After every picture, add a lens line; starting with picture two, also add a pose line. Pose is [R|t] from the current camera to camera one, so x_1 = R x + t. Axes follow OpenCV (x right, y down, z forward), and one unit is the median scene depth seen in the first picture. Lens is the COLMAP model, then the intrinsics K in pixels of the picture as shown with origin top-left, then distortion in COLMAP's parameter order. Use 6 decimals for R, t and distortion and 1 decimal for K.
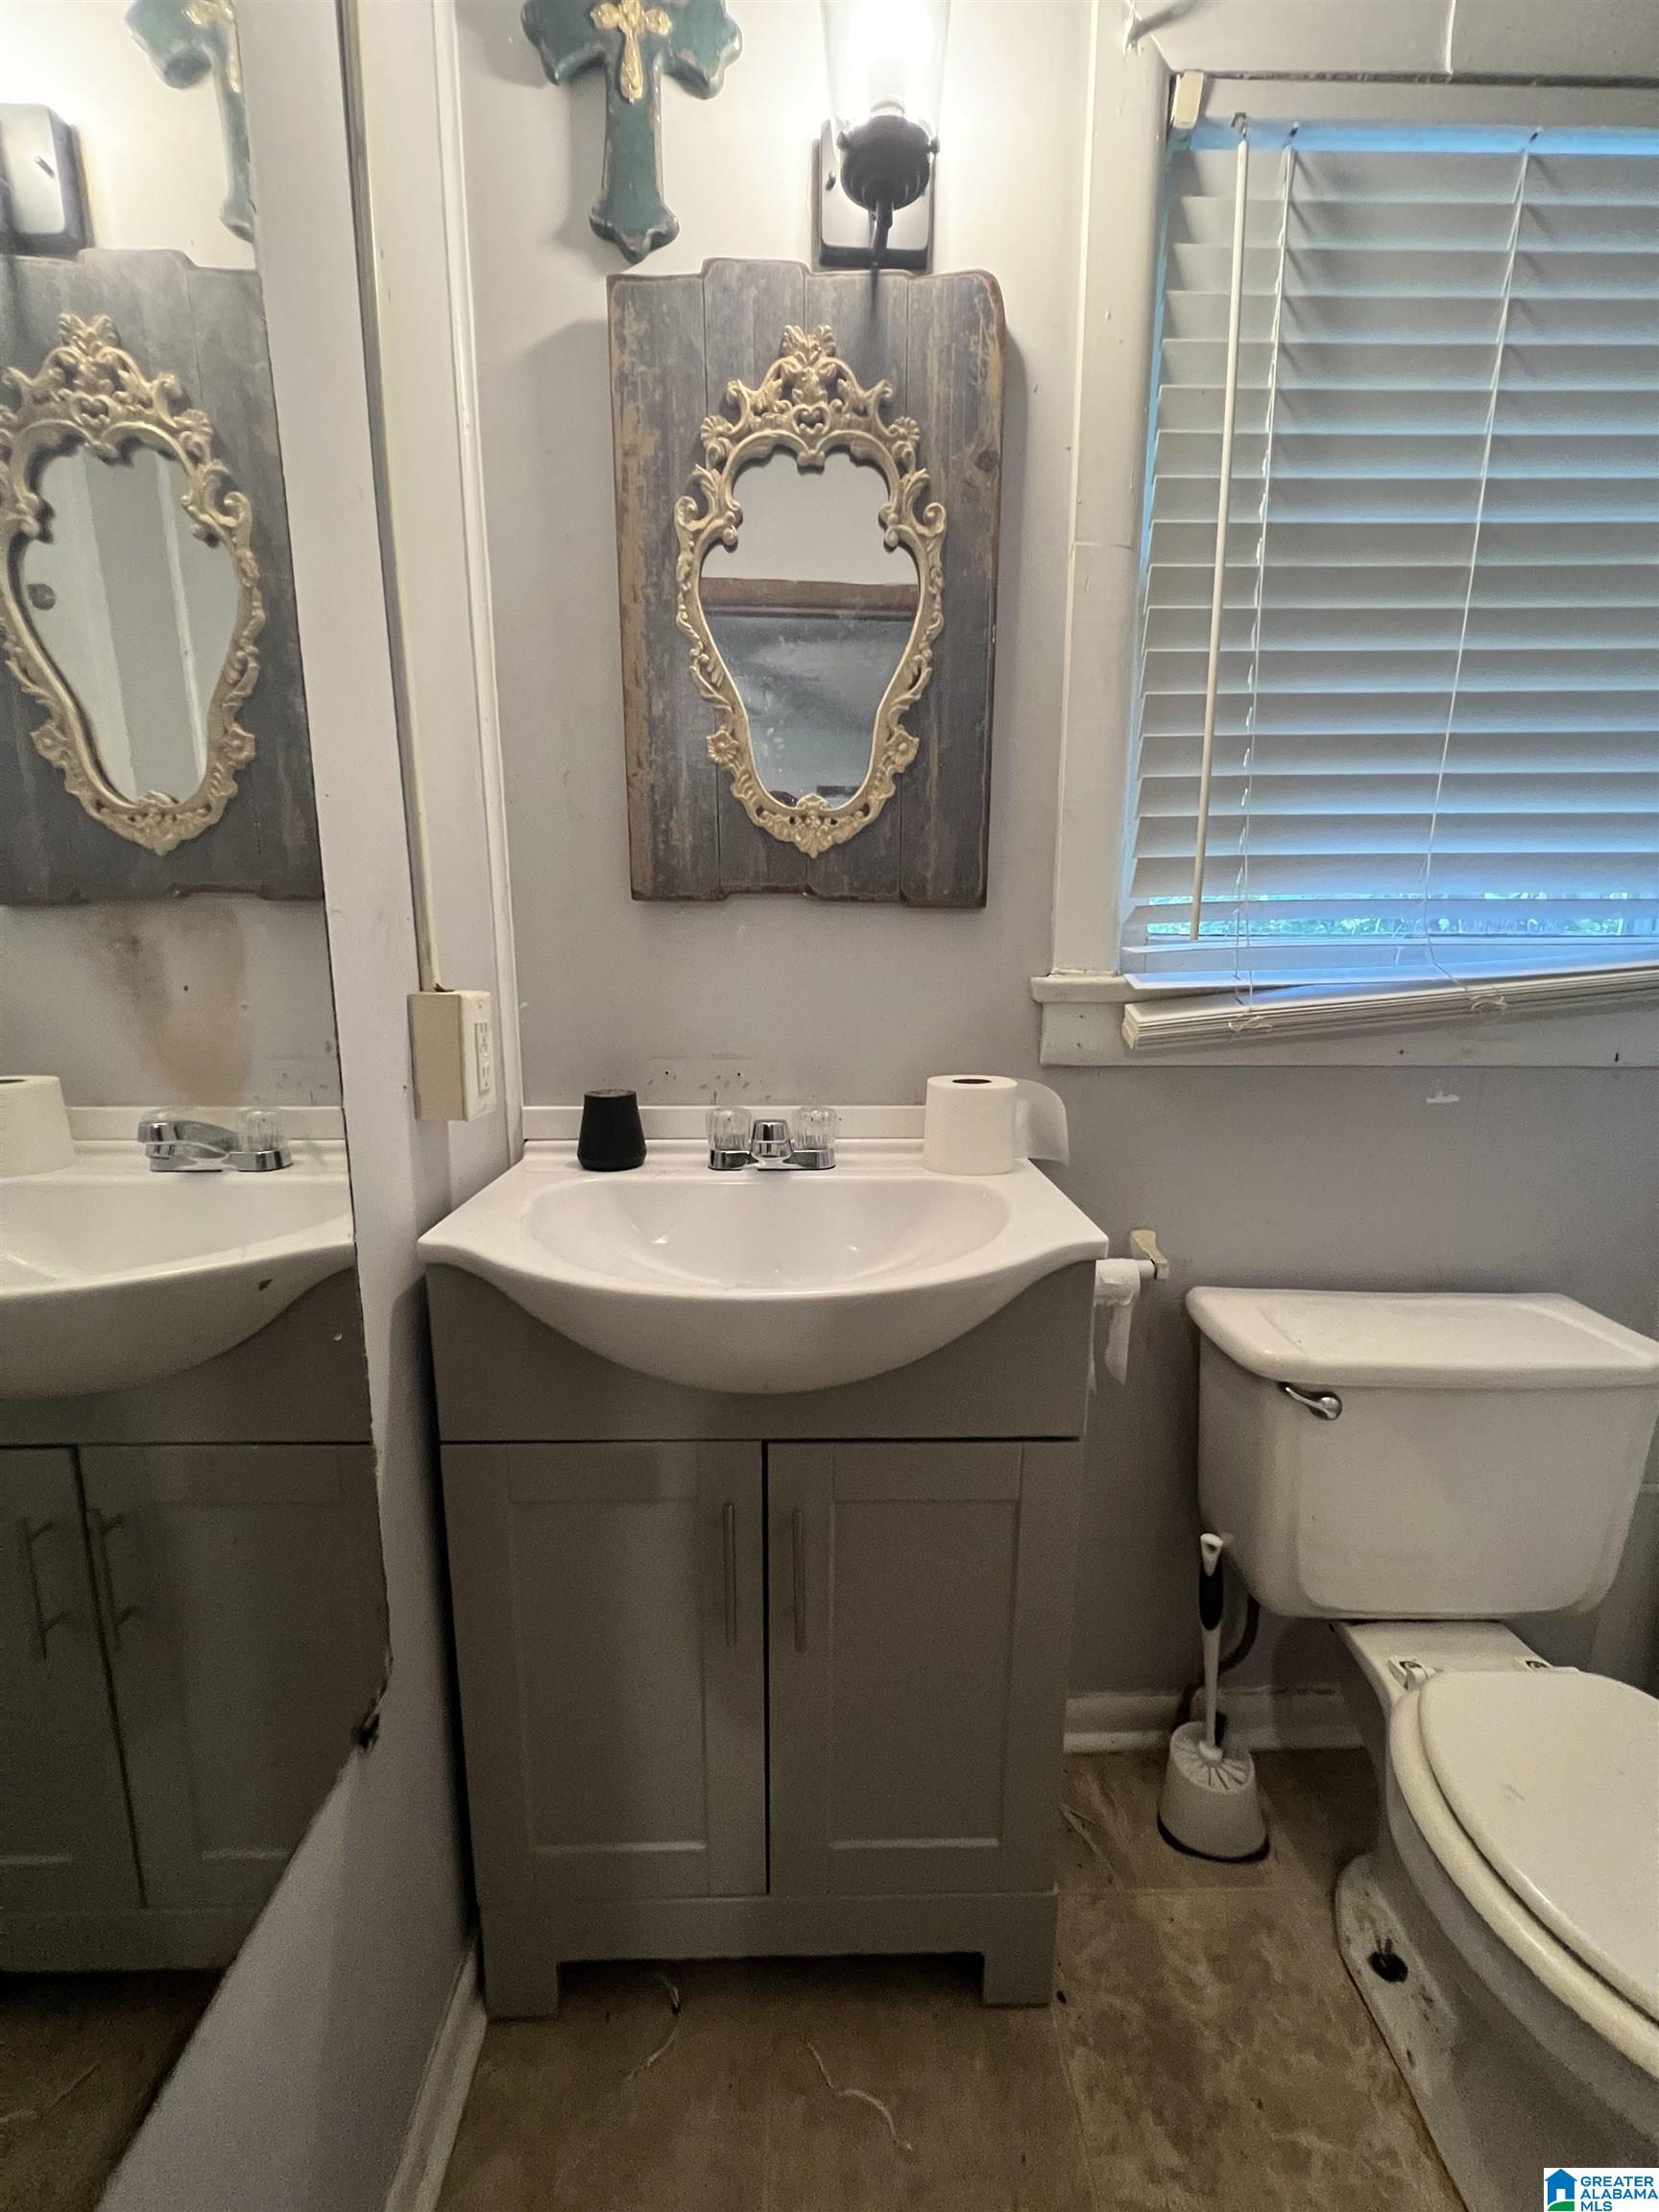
lens RADIAL K [[884.0, 0, 827.4], [0, 884.0, 1110.9], [0, 0, 1]] dist [-0.002131, 0.000236]
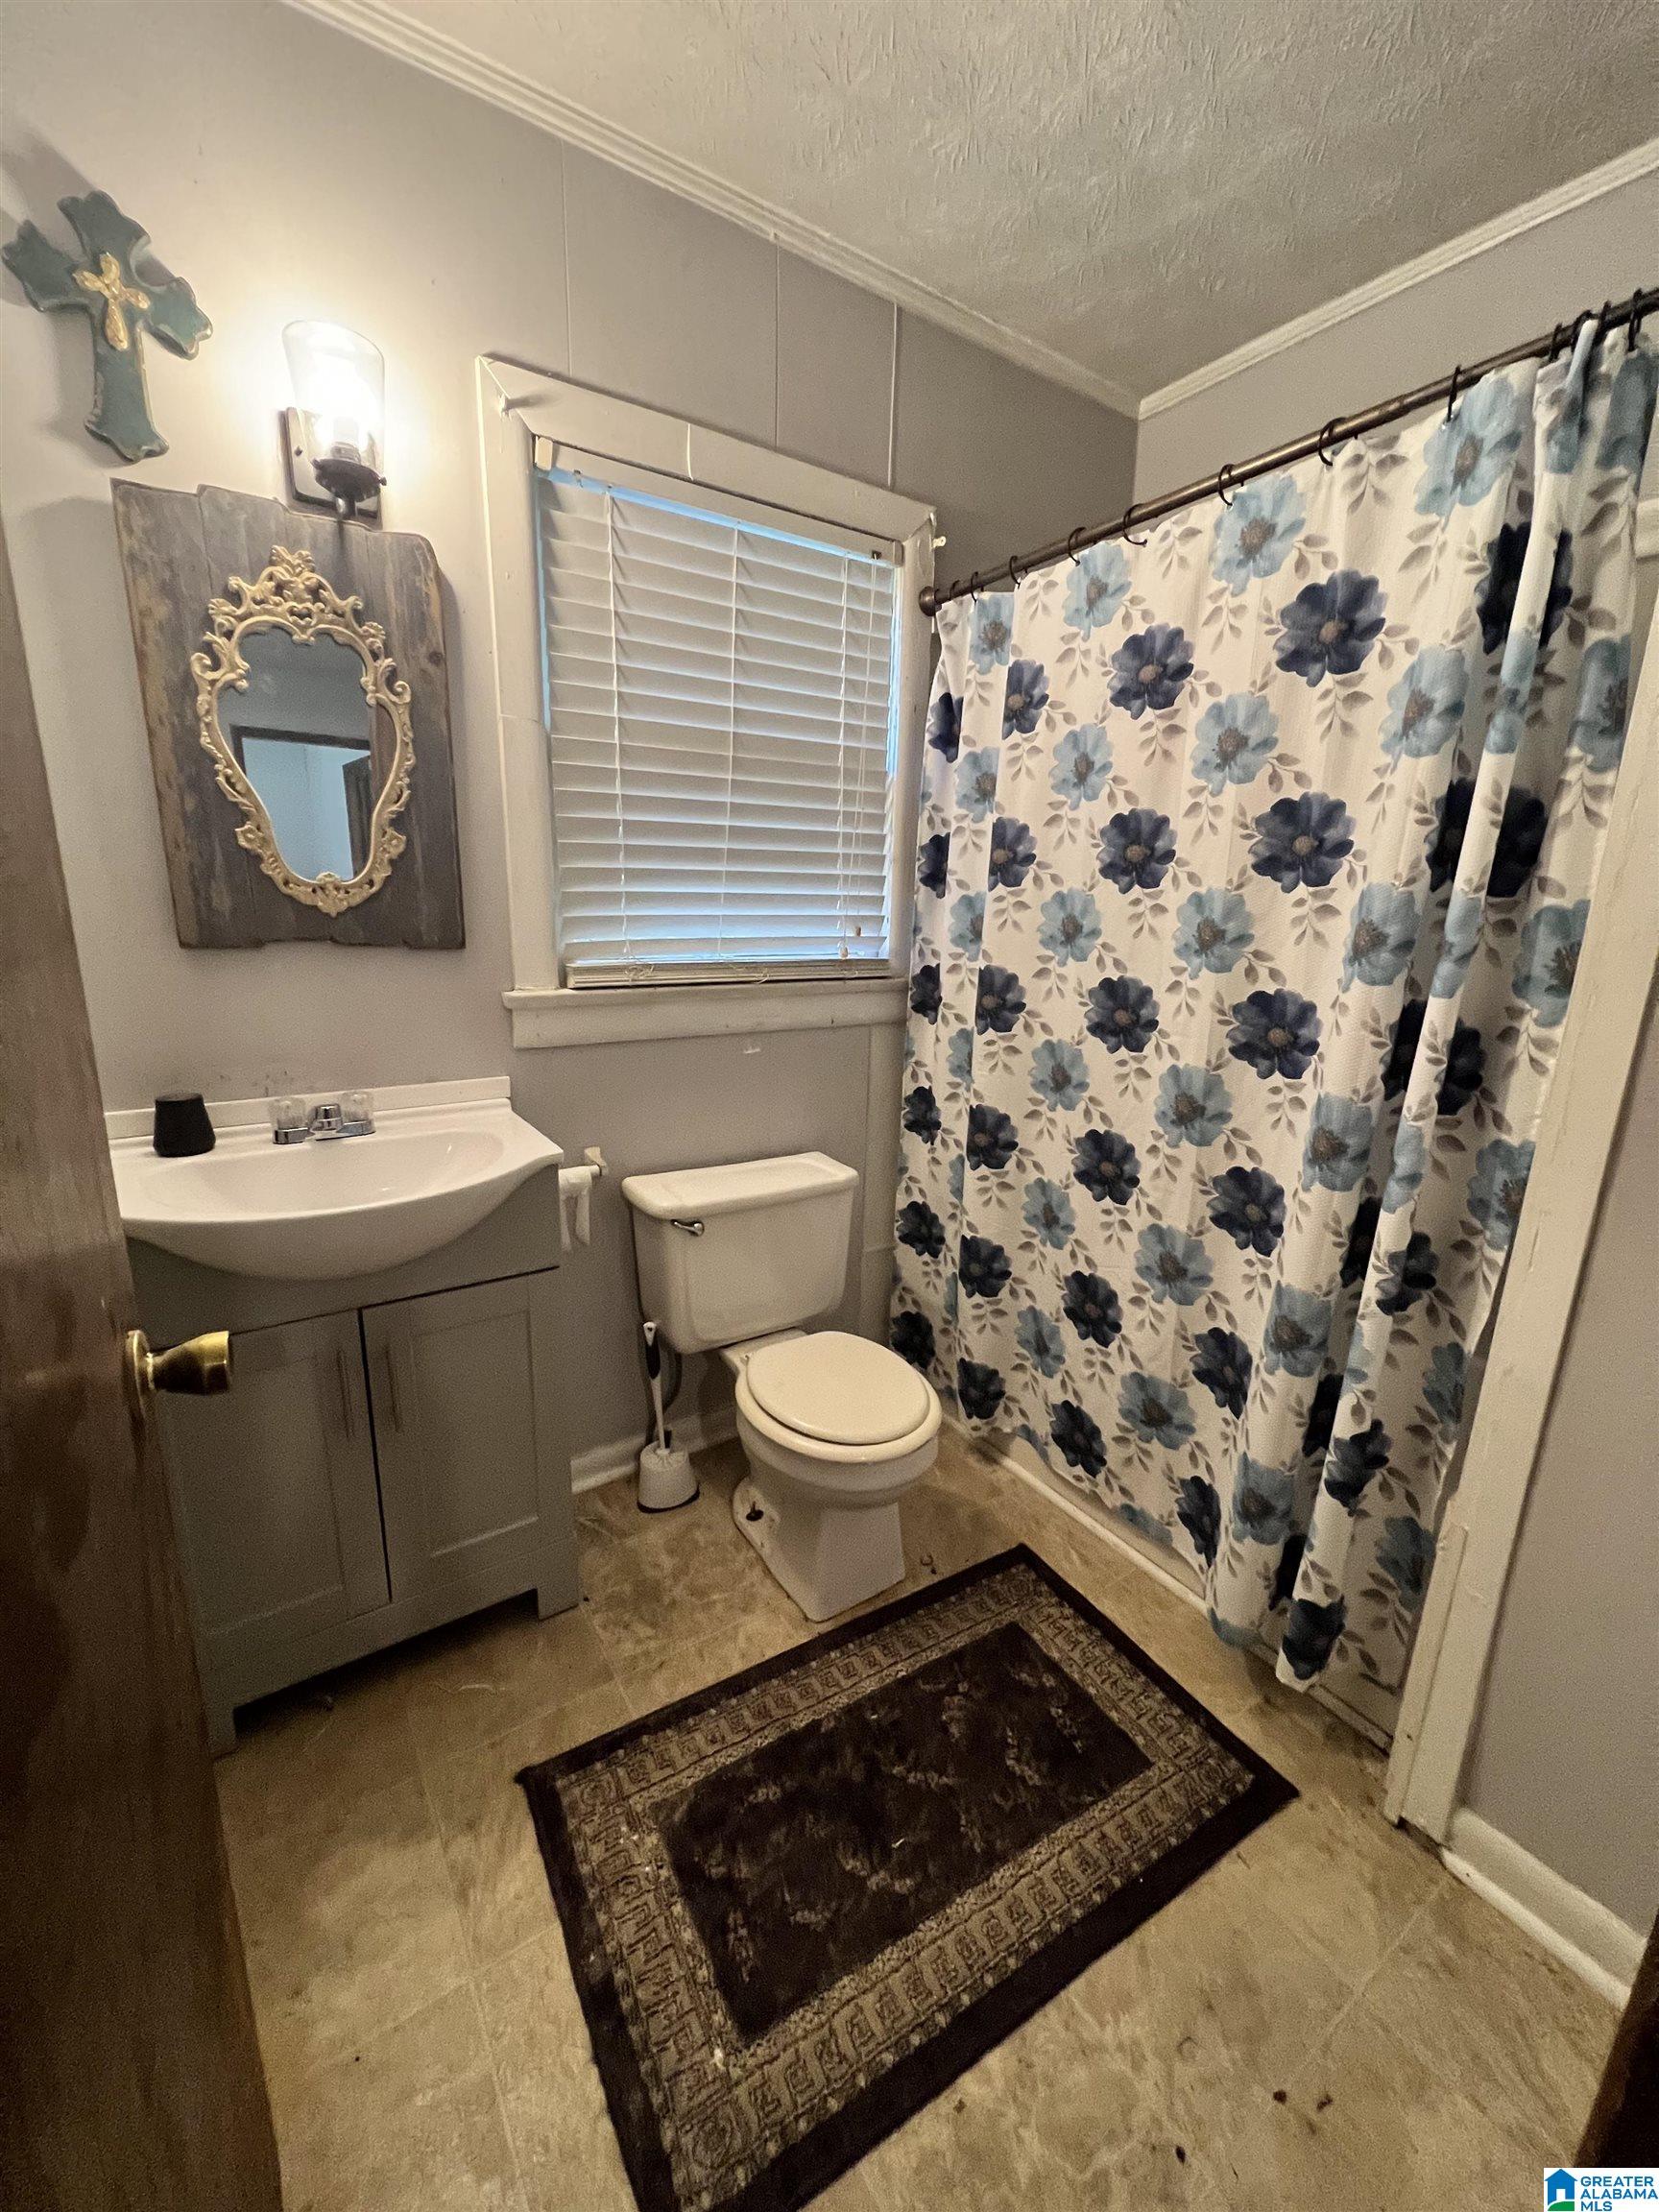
lens RADIAL K [[884.0, 0, 827.4], [0, 884.0, 1110.9], [0, 0, 1]] dist [-0.002131, 0.000236]
pose [[0.838720, -0.111362, 0.533055, -0.149926], [0.074867, 0.993152, 0.089685, -0.047931], [-0.539392, -0.035312, 0.841314, -0.666222]]
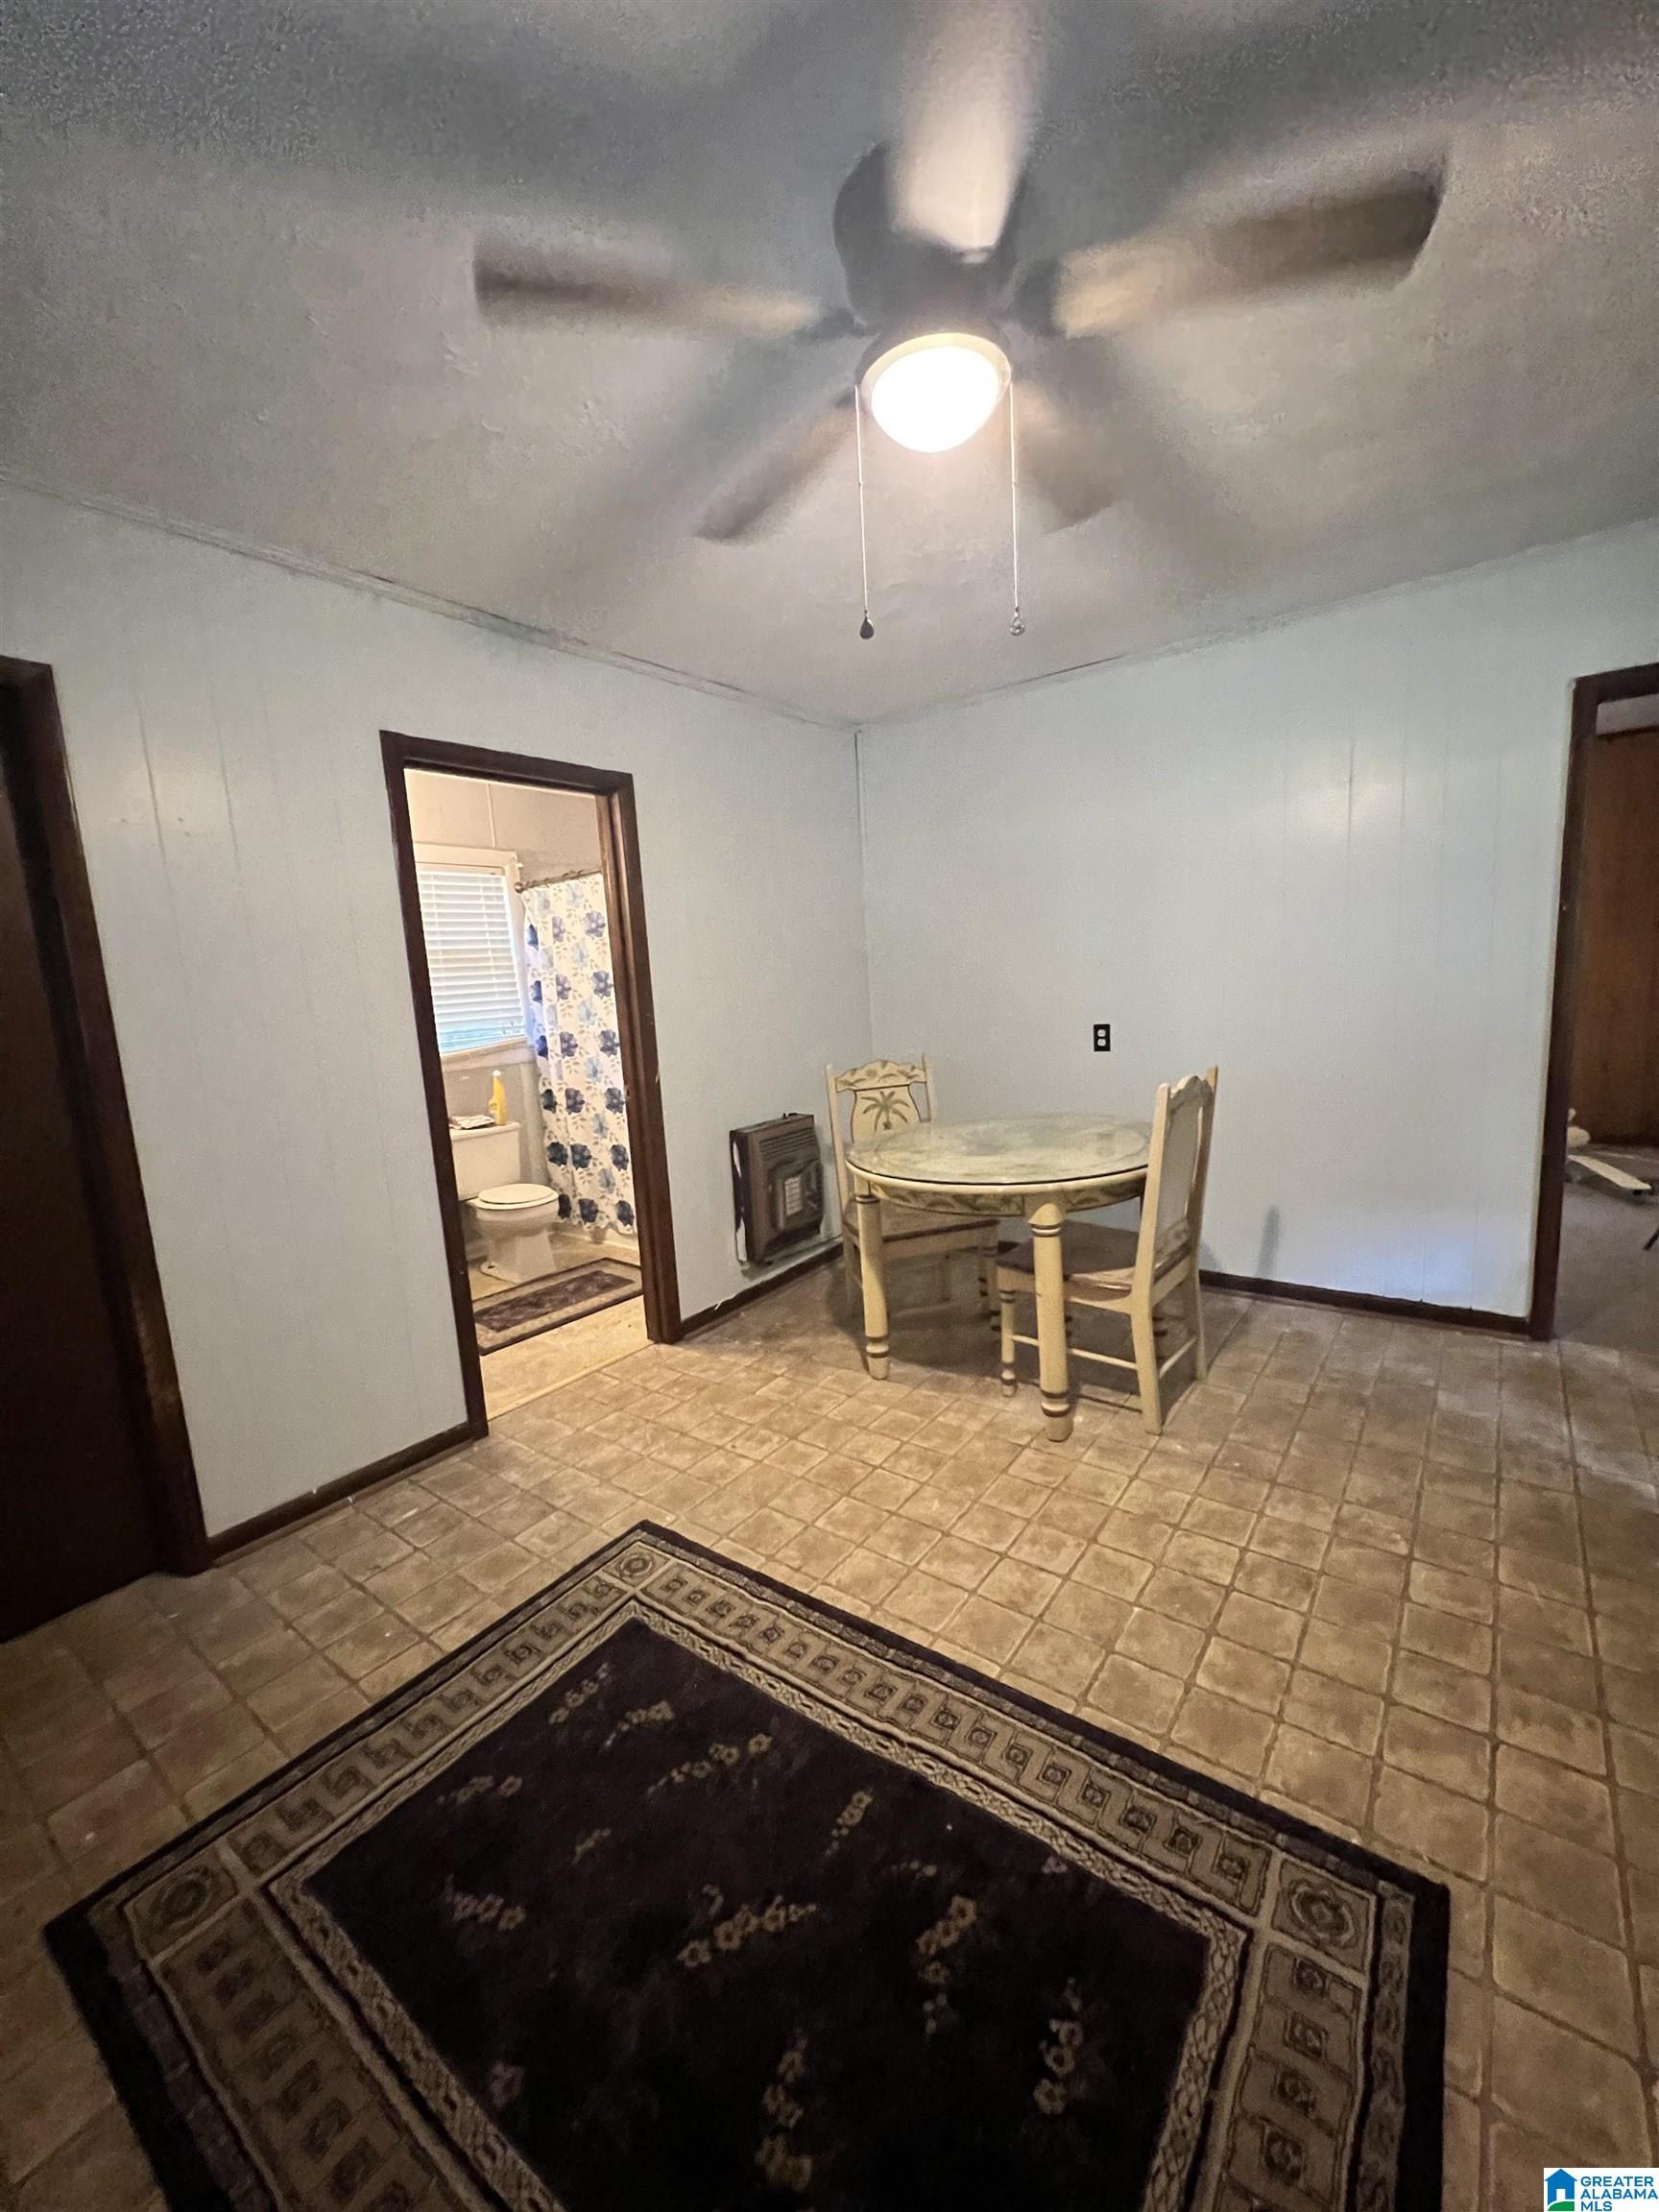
lens RADIAL K [[884.0, 0, 827.4], [0, 884.0, 1110.9], [0, 0, 1]] dist [-0.002131, 0.000236]
pose [[0.618254, -0.155409, 0.770461, -1.824507], [0.203266, 0.978524, 0.034267, 0.433655], [-0.759239, 0.135423, 0.636566, -3.593152]]
